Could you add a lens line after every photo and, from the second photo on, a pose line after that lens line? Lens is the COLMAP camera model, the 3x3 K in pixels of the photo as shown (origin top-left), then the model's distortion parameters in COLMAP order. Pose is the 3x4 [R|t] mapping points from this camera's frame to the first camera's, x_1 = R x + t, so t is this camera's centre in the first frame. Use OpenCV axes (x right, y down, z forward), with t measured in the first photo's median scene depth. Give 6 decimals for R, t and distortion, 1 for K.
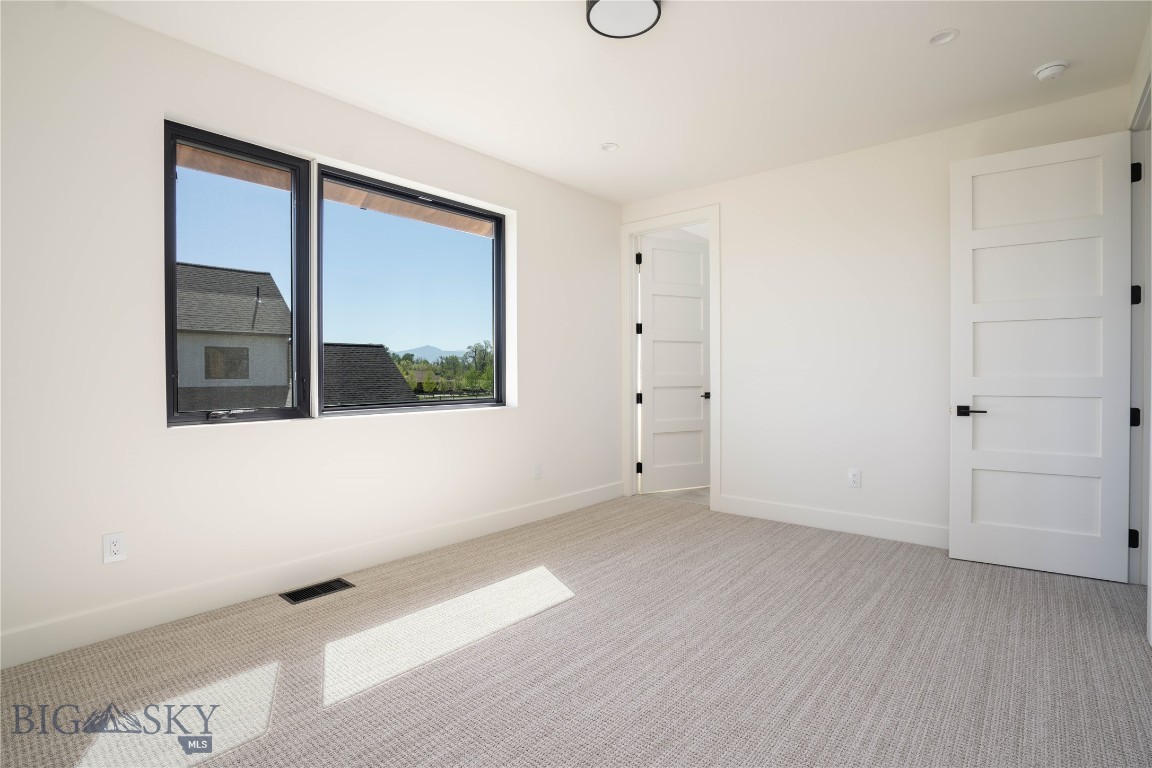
lens RADIAL K [[538.0, 0, 578.7], [0, 538.0, 373.2], [0, 0, 1]] dist [-0.028435, 0.006528]
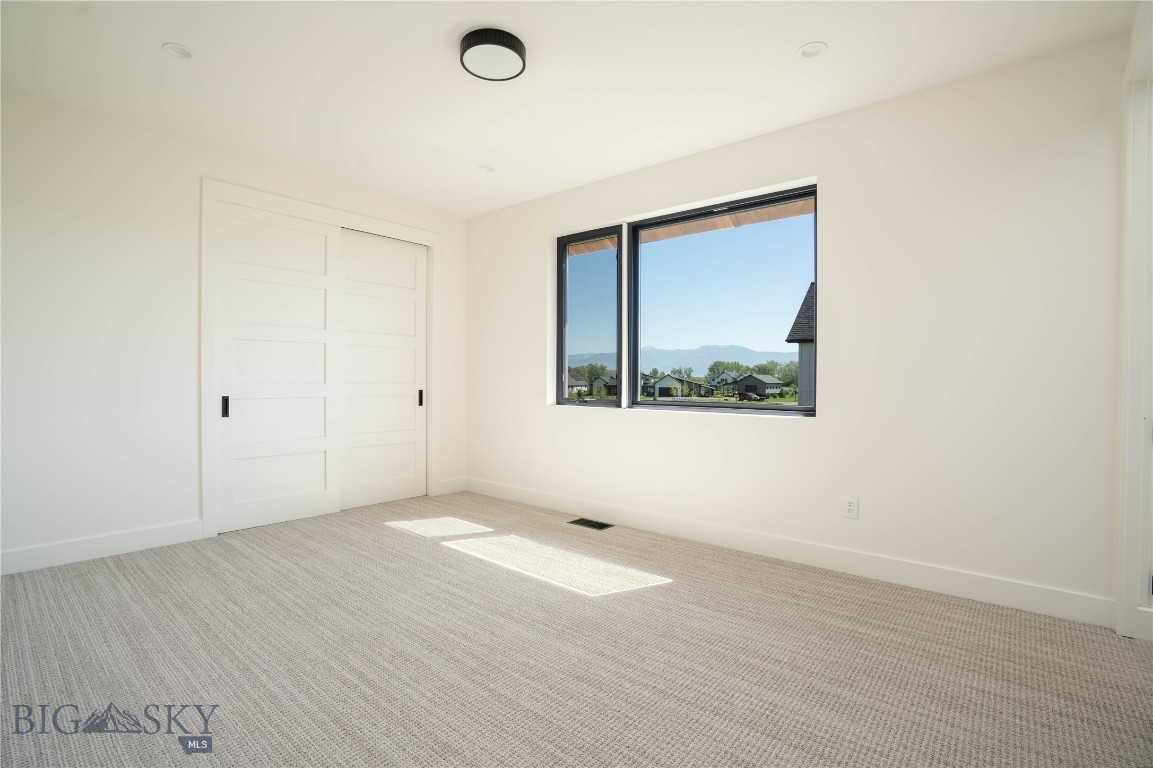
lens RADIAL K [[538.5, 0, 585.5], [0, 538.5, 388.1], [0, 0, 1]] dist [-0.028435, 0.006528]
pose [[0.020176, 0.011292, -0.999733, 0.886349], [0.001666, 0.999934, 0.011328, 0.012784], [0.999795, -0.001895, 0.020156, 0.850788]]
